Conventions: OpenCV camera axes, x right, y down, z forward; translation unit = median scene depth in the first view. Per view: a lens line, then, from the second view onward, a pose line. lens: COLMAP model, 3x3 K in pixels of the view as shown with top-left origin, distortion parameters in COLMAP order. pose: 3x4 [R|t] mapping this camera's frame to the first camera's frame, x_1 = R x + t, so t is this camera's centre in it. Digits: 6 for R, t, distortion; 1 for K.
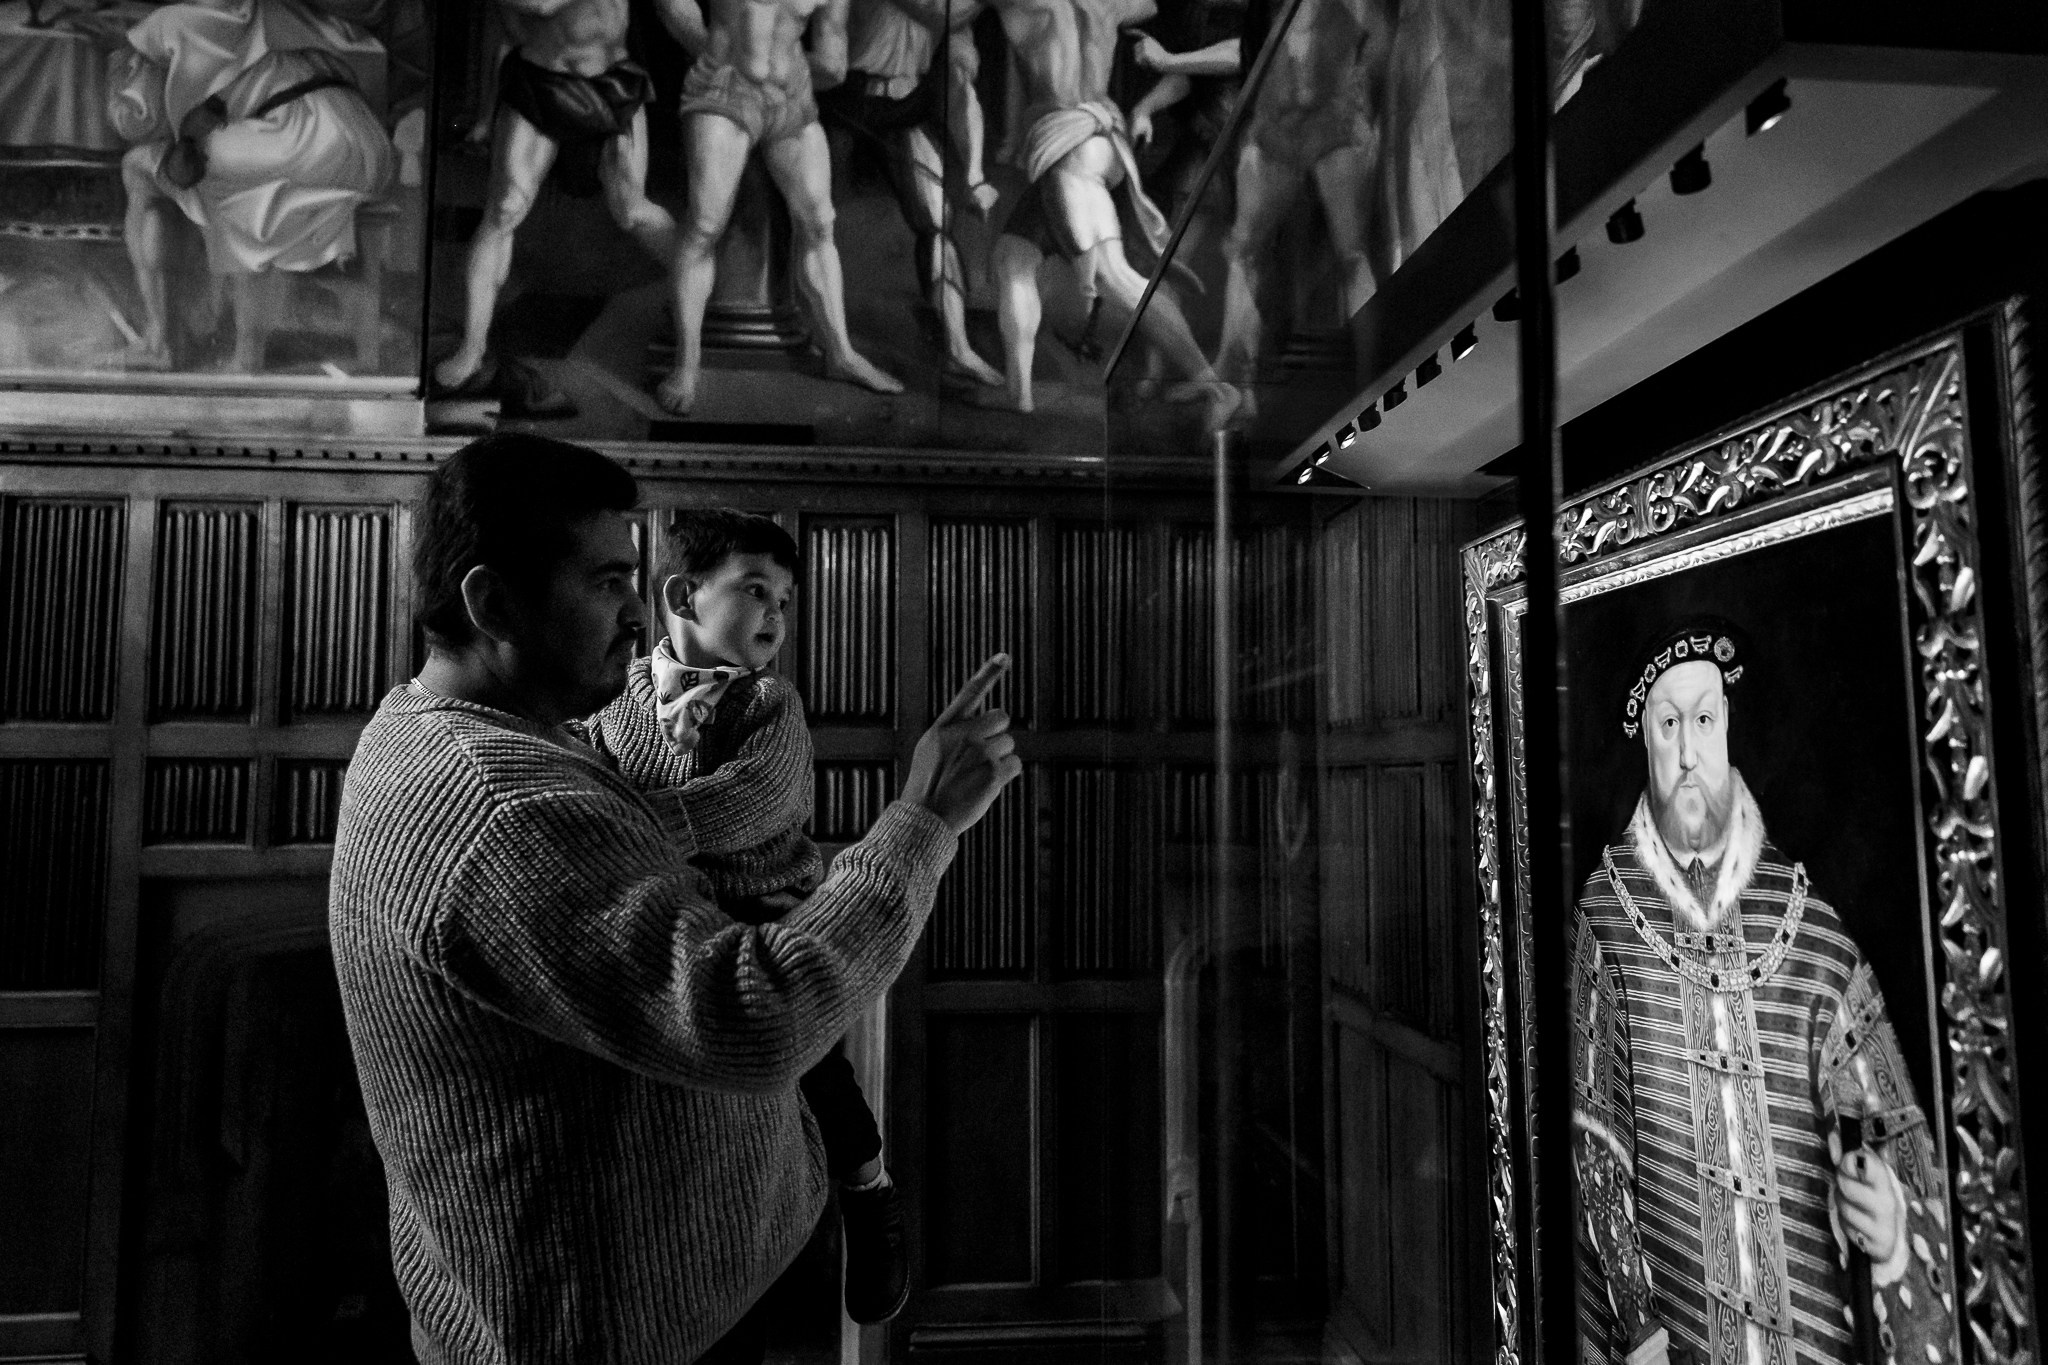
lens RADIAL K [[1413.4, 0, 1020.5], [0, 1413.4, 688.1], [0, 0, 1]] dist [0.019930, -0.002537]
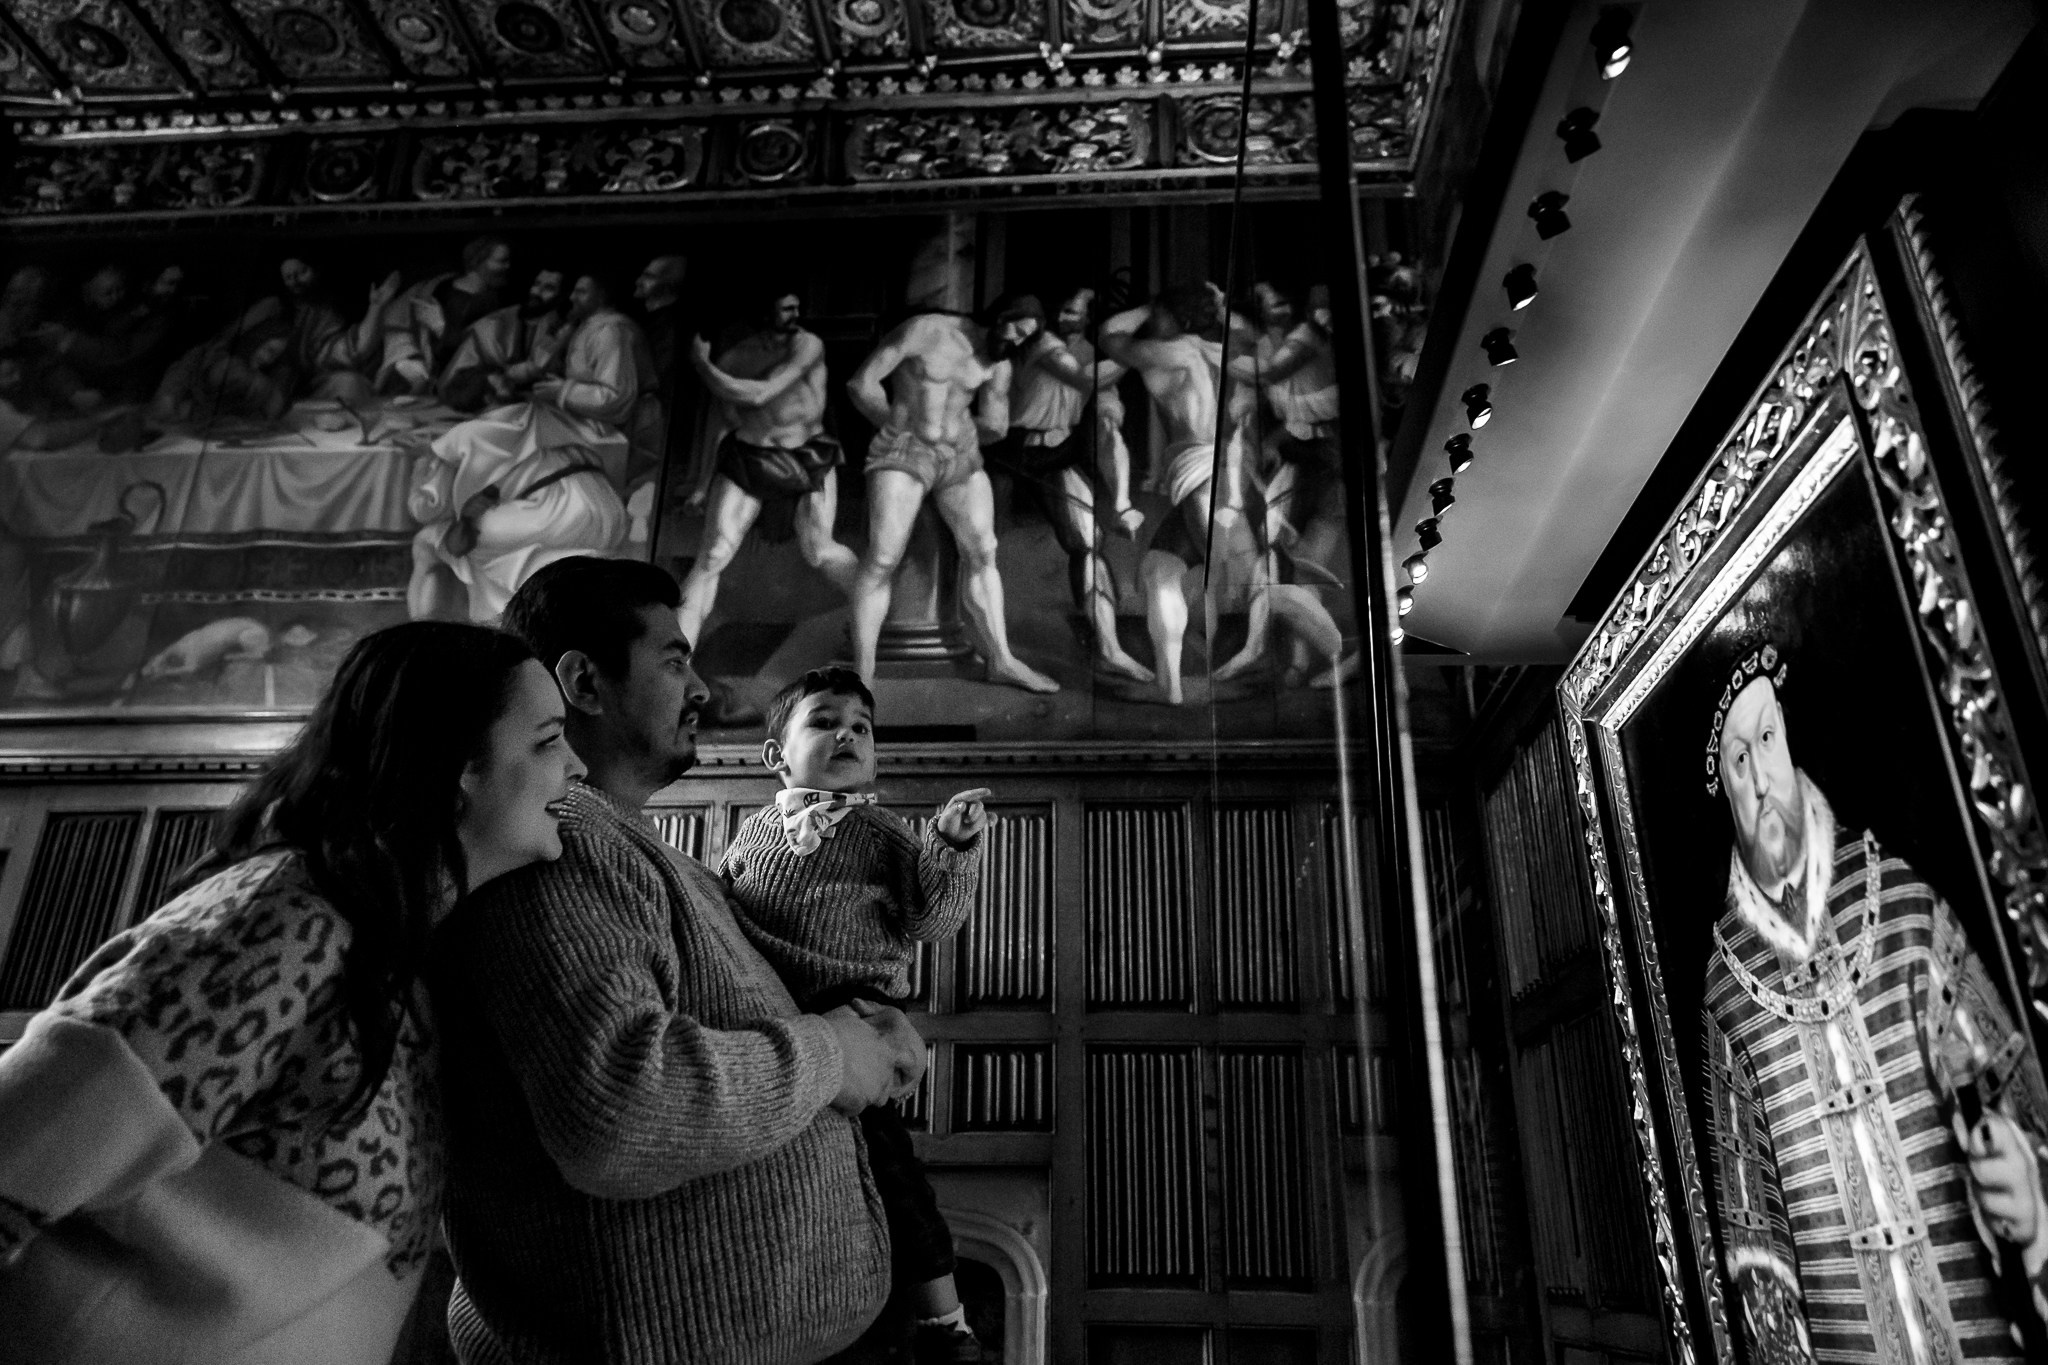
lens RADIAL K [[1413.4, 0, 1031.5], [0, 1413.4, 680.0], [0, 0, 1]] dist [0.019930, -0.002537]
pose [[0.986061, -0.057844, -0.156005, 0.066462], [0.004034, 0.945659, -0.325136, 0.136088], [0.166335, 0.319975, 0.932710, 0.005303]]
